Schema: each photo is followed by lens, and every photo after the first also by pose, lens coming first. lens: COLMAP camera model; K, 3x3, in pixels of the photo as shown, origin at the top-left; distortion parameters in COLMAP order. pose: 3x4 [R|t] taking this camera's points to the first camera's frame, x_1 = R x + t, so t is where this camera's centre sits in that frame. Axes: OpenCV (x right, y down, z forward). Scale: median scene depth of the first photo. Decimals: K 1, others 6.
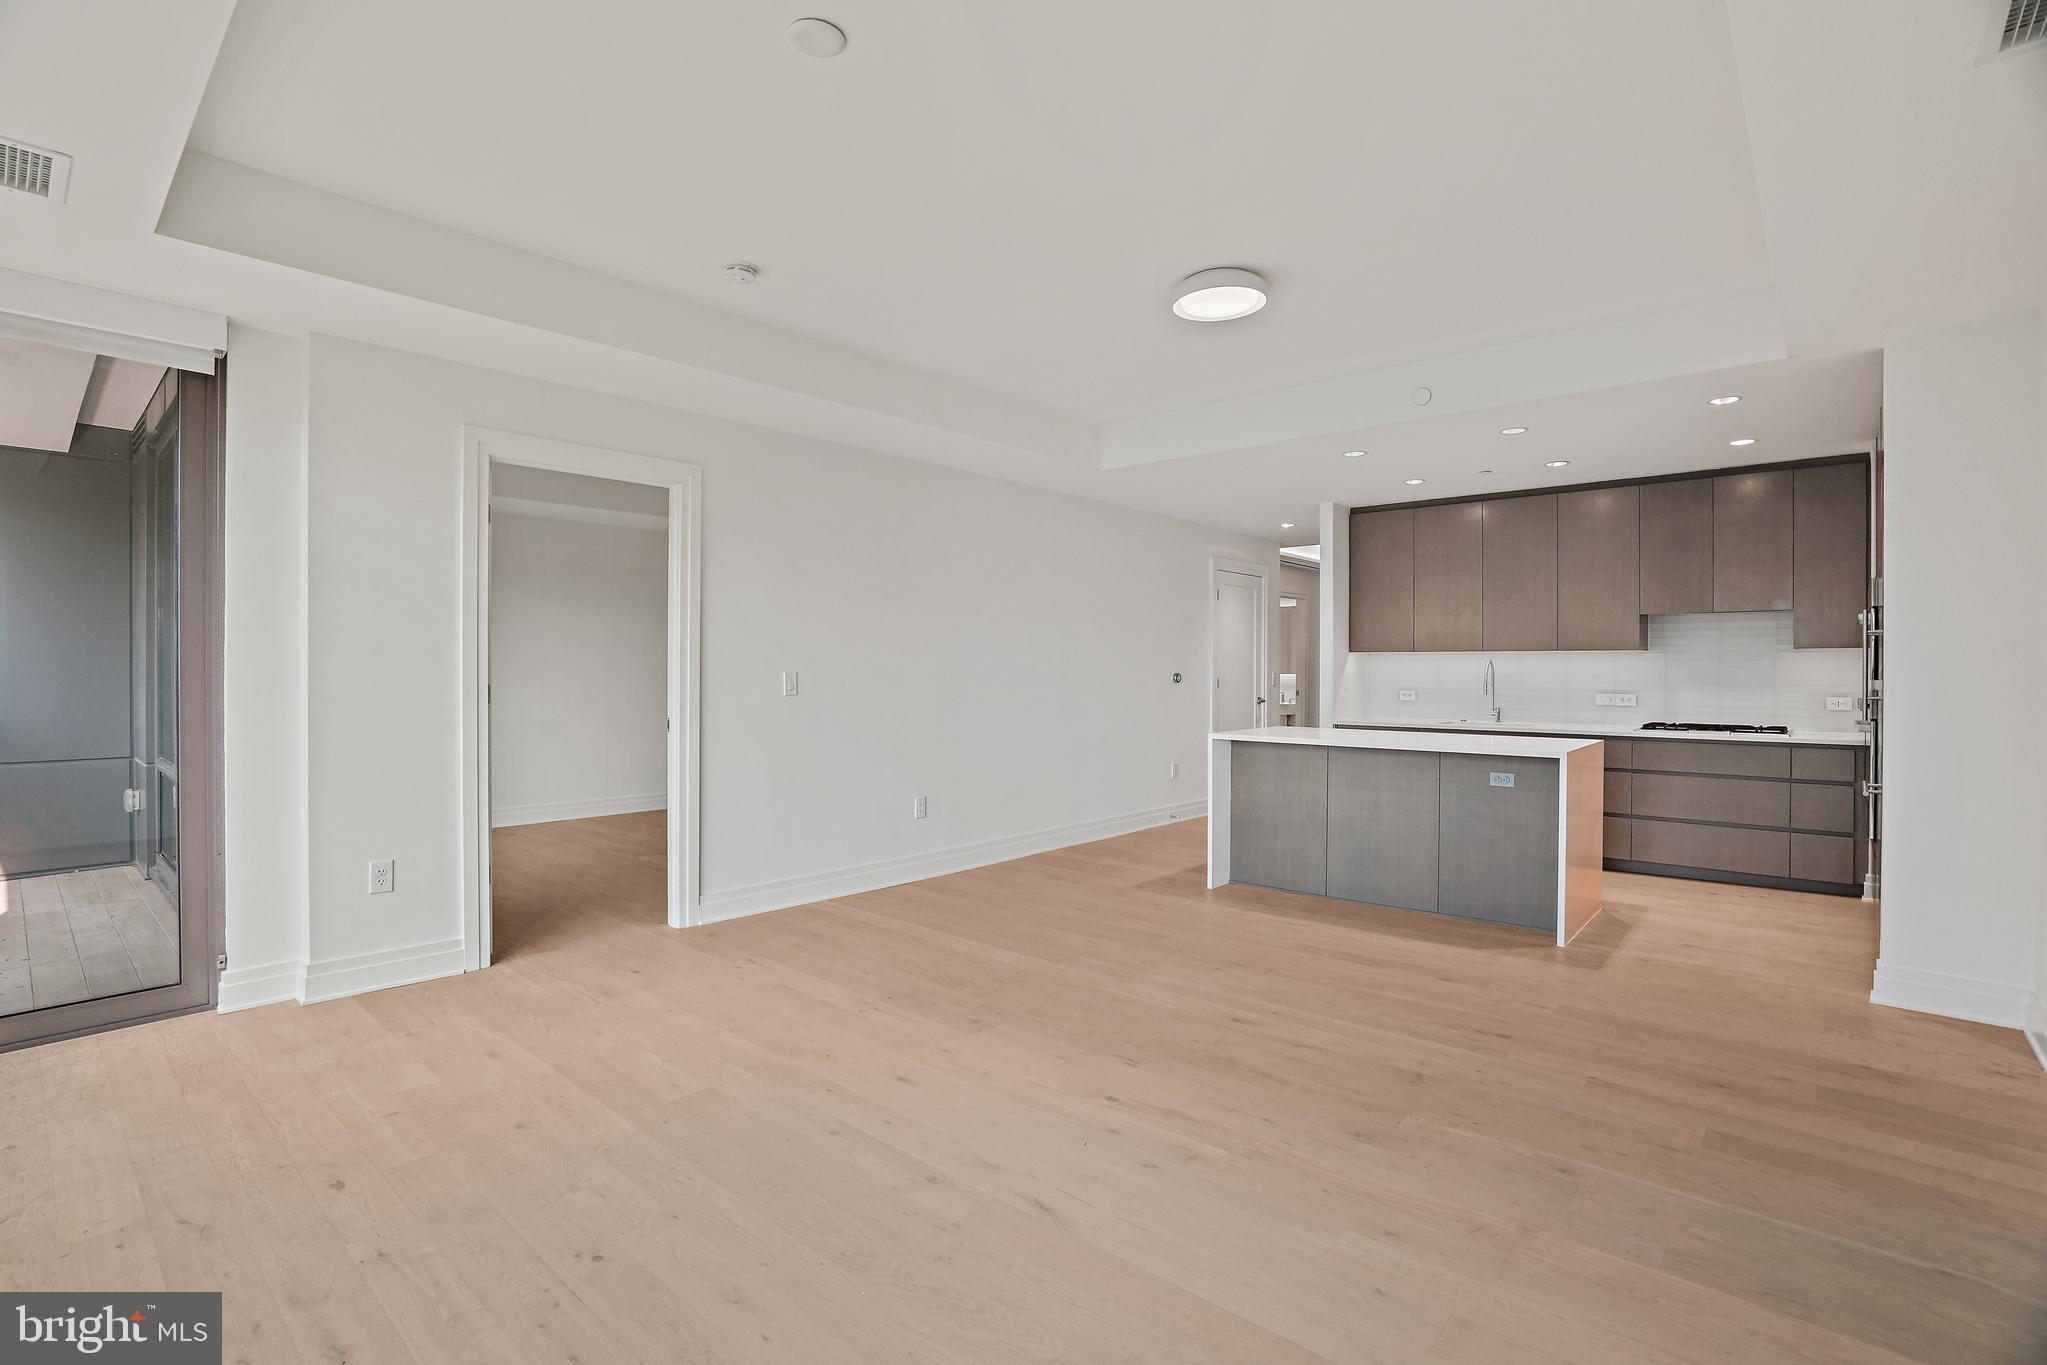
lens RADIAL K [[950.2, 0, 1020.6], [0, 950.2, 670.4], [0, 0, 1]] dist [-0.054381, 0.012968]
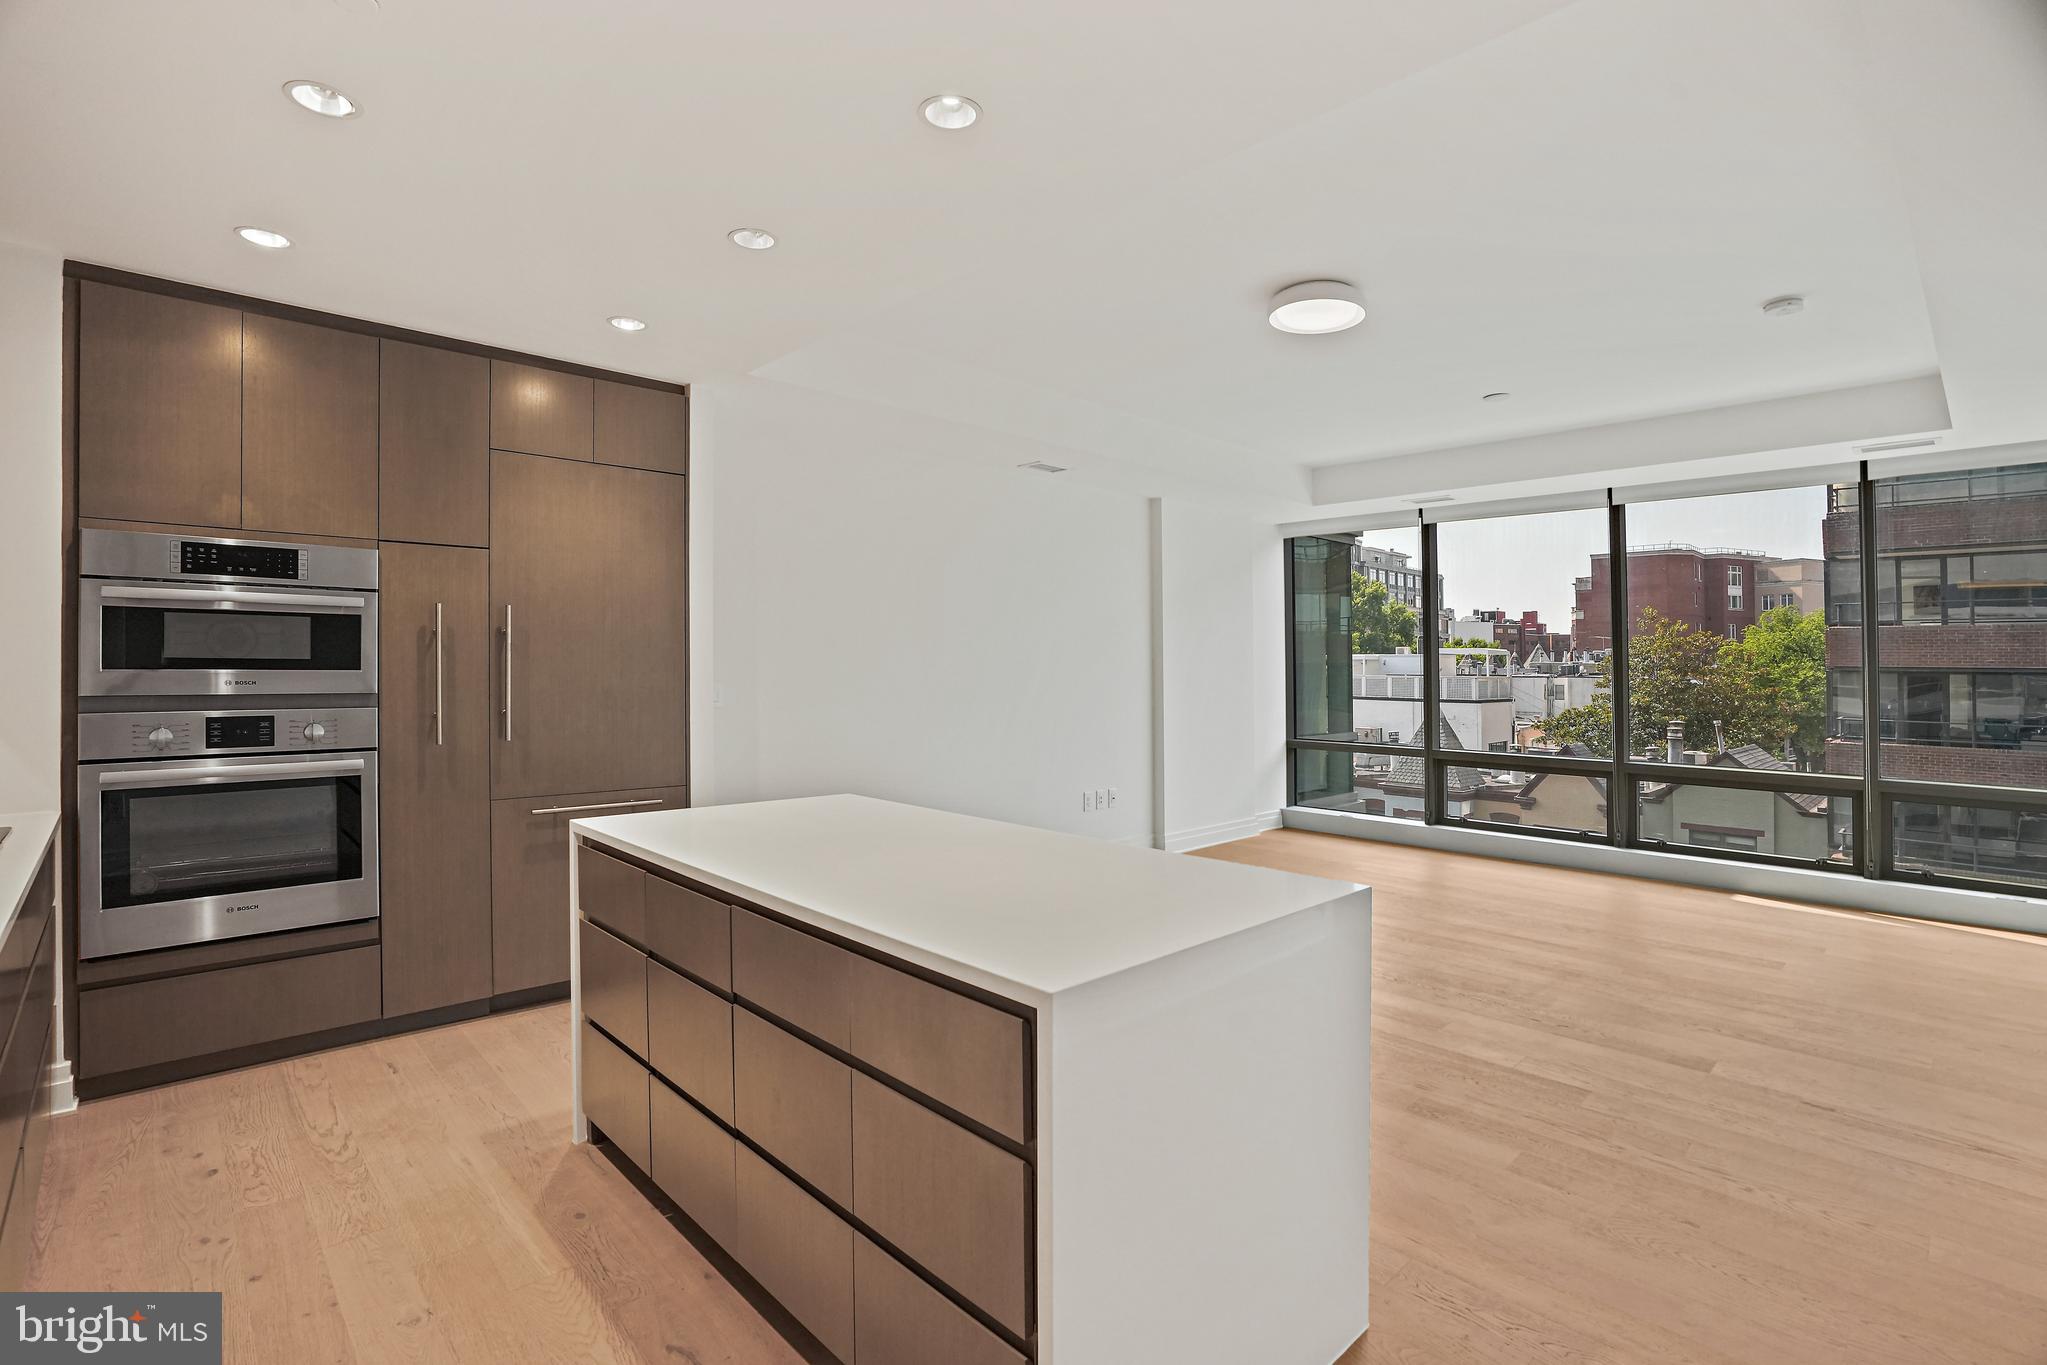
lens RADIAL K [[950.2, 0, 1030.6], [0, 950.2, 659.3], [0, 0, 1]] dist [-0.054381, 0.012968]
pose [[-0.997107, -0.008457, 0.075542, 0.416600], [-0.008855, 0.999949, -0.004937, -0.019565], [-0.075497, -0.005591, -0.997130, 1.887153]]
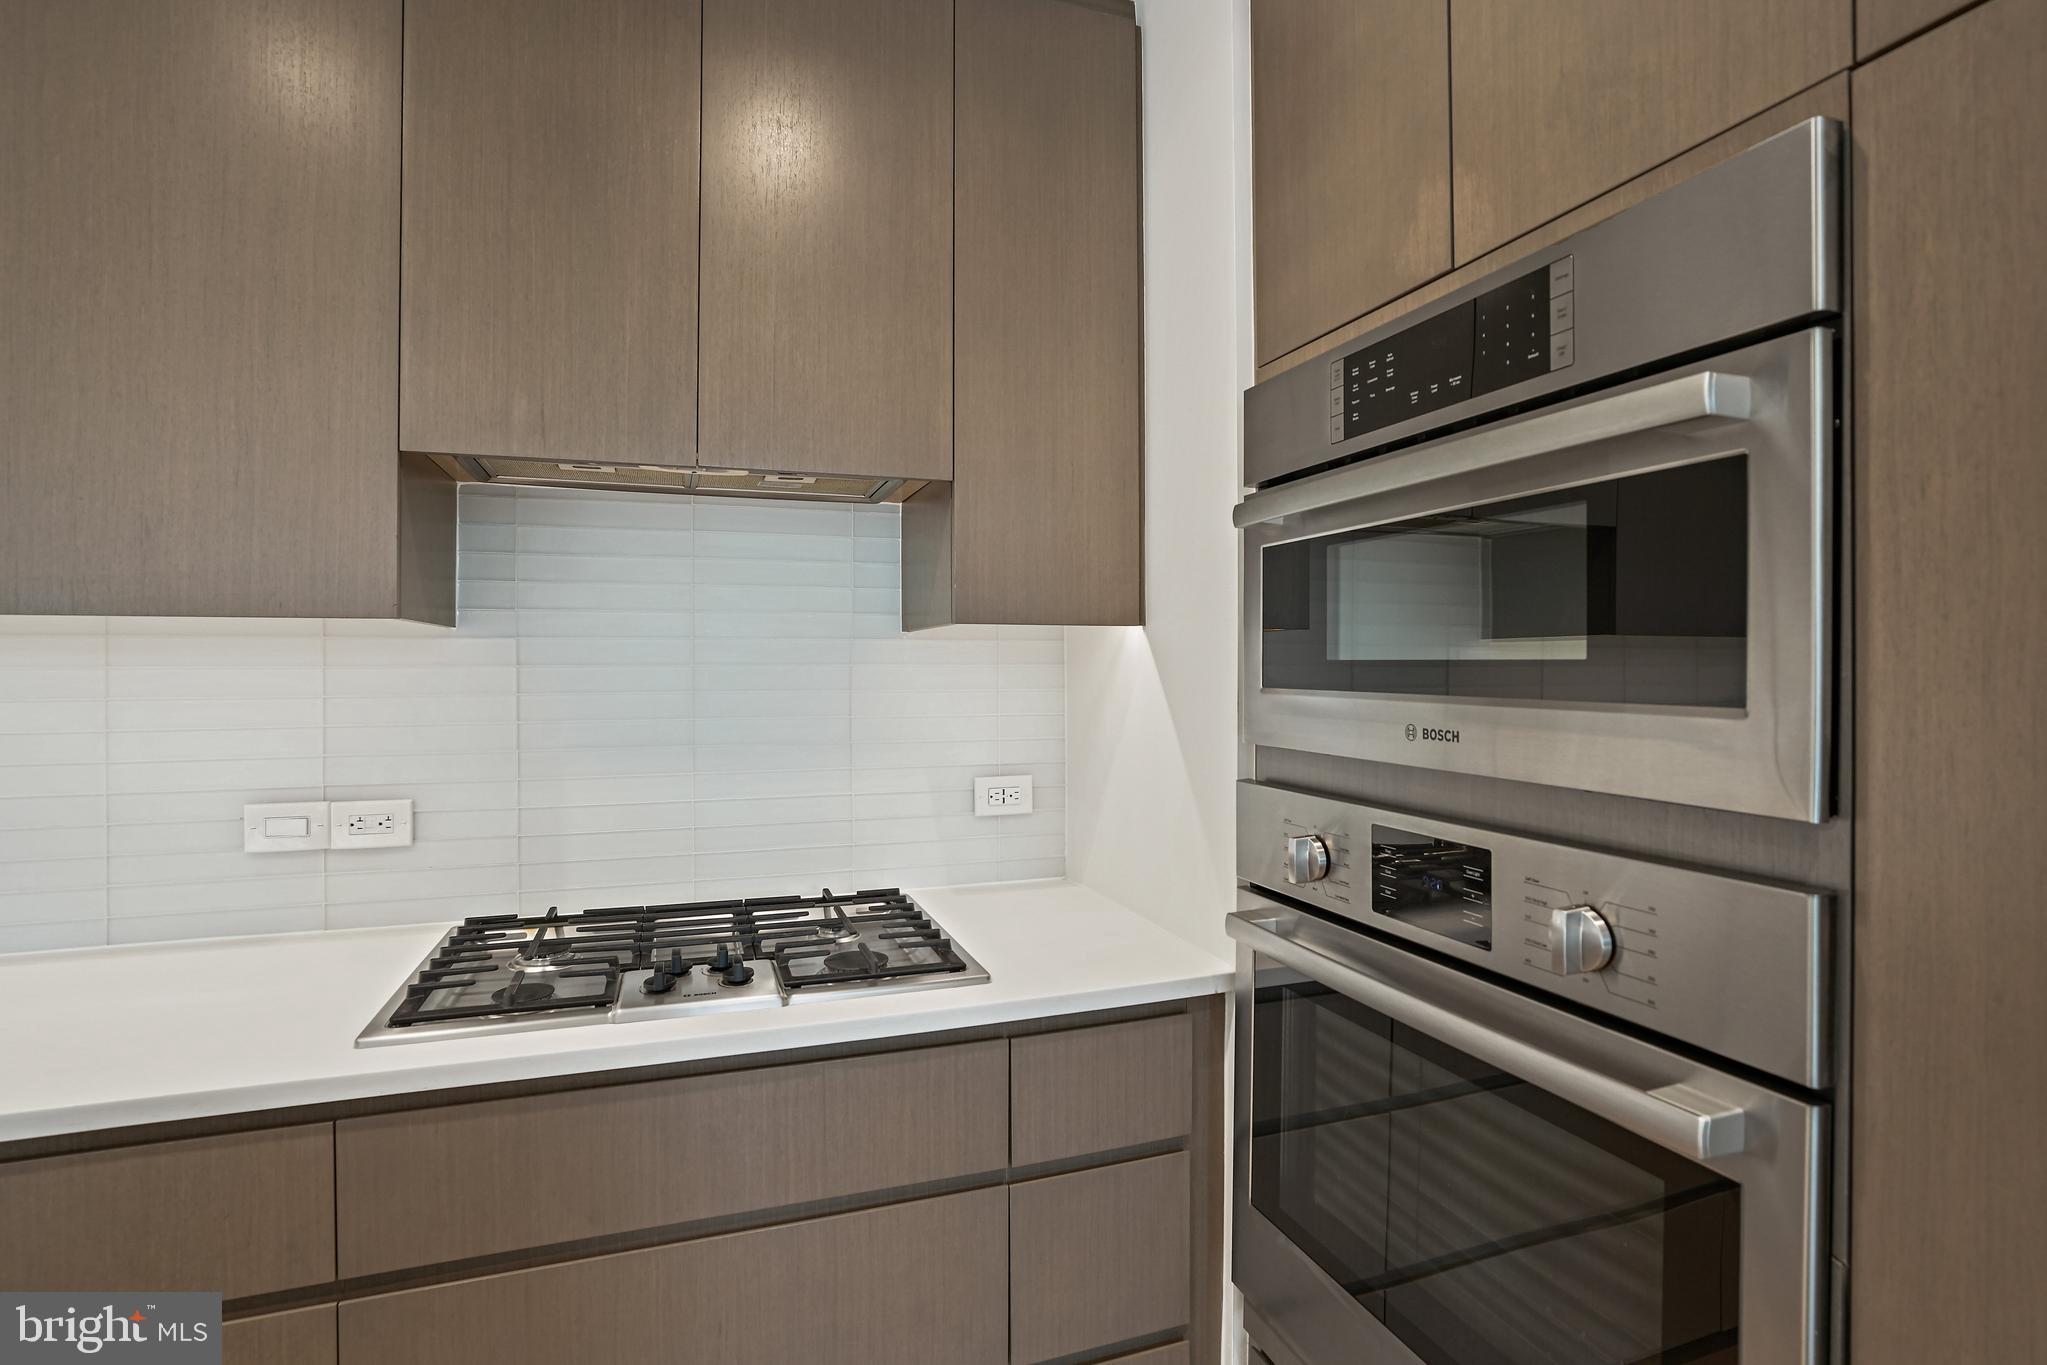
lens RADIAL K [[950.2, 0, 1007.1], [0, 950.2, 662.8], [0, 0, 1]] dist [-0.054381, 0.012968]
pose [[0.494351, -0.009081, 0.869215, 0.834146], [0.001600, 0.999953, 0.009537, -0.020135], [-0.869261, -0.003324, 0.494343, 1.173984]]
